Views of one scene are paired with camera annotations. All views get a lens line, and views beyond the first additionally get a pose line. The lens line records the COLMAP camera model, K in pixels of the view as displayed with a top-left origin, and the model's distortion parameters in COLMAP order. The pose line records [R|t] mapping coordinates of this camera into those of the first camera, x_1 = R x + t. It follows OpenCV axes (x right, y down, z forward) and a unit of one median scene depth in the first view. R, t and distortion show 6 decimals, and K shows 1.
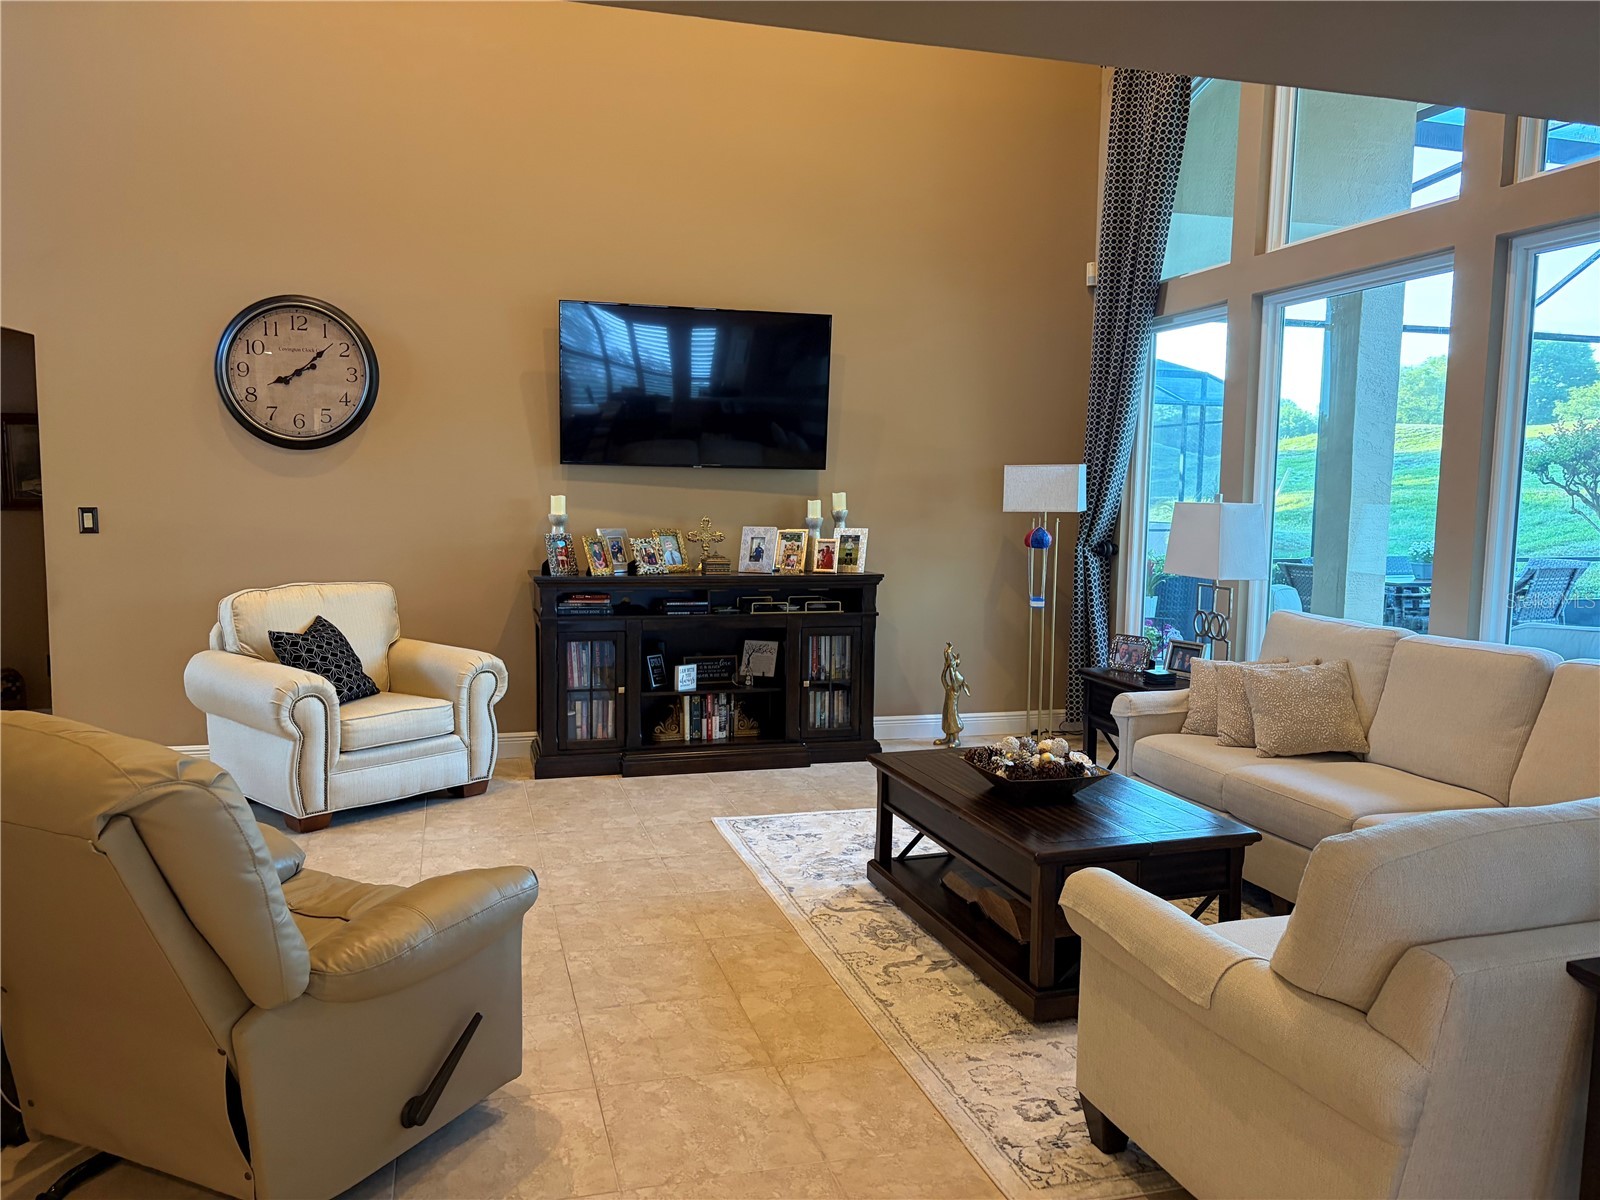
lens RADIAL K [[1196.4, 0, 800.0], [0, 1196.4, 600.0], [0, 0, 1]] dist [0.000305, 0.005387]
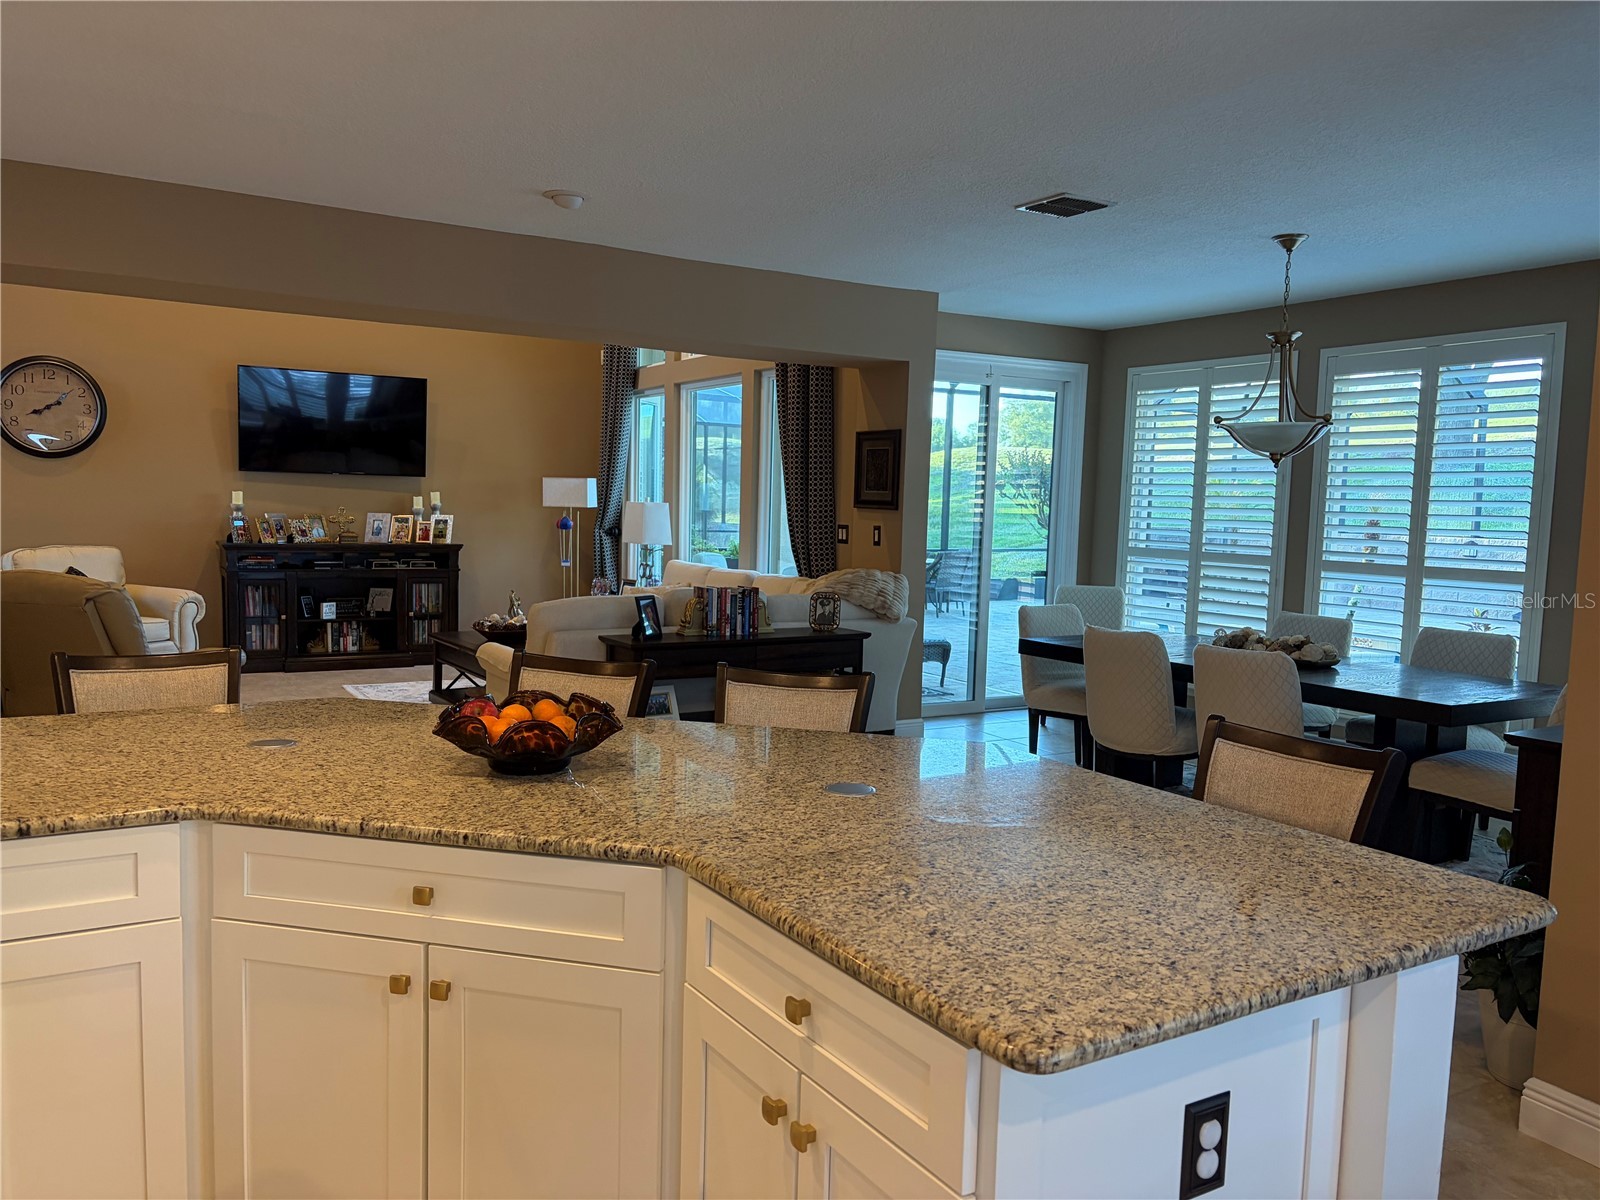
lens RADIAL K [[1196.4, 0, 800.0], [0, 1196.4, 600.0], [0, 0, 1]] dist [0.000305, 0.005387]
pose [[0.966661, -0.011241, 0.255813, 0.097268], [0.012426, 0.999918, -0.003015, 0.063331], [-0.255758, 0.006093, 0.966722, -0.643759]]
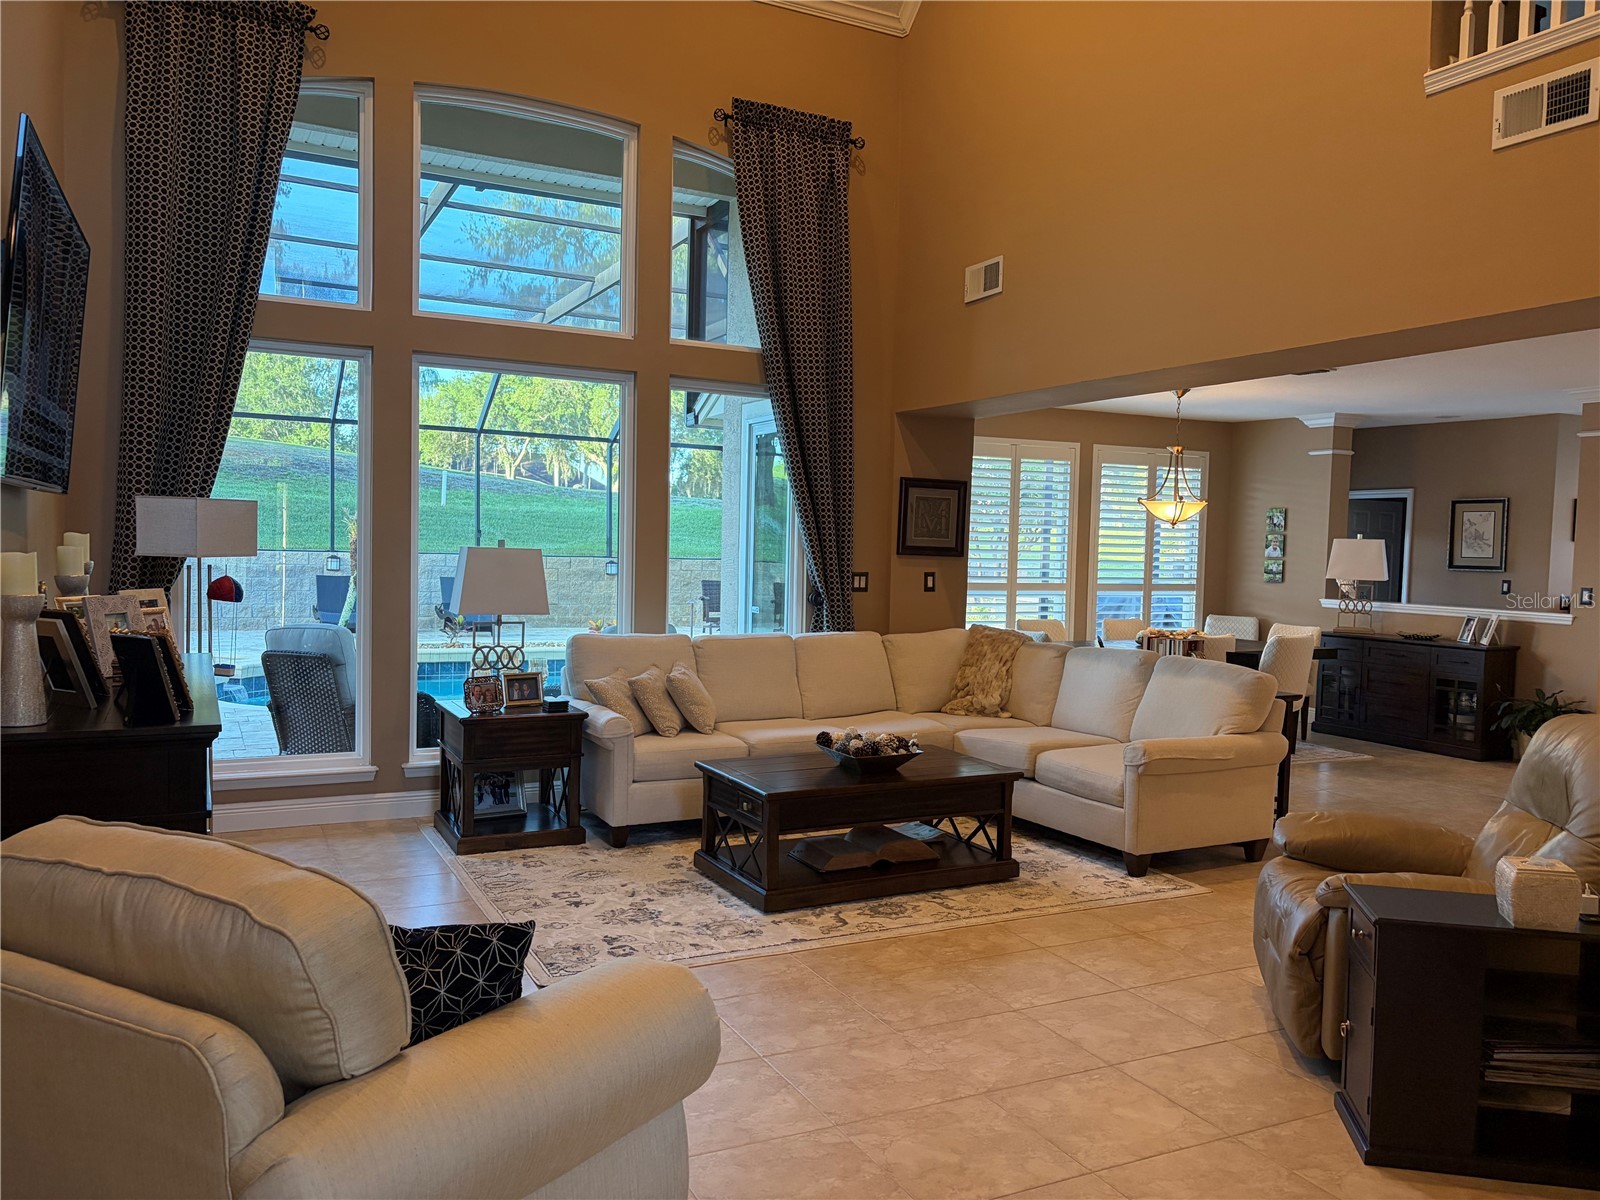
lens RADIAL K [[1196.4, 0, 800.0], [0, 1196.4, 600.0], [0, 0, 1]] dist [0.000305, 0.005387]
pose [[-0.170196, -0.056375, 0.983796, -0.699689], [0.073633, 0.994843, 0.069747, -0.078833], [-0.982655, 0.084311, -0.165167, 0.817004]]
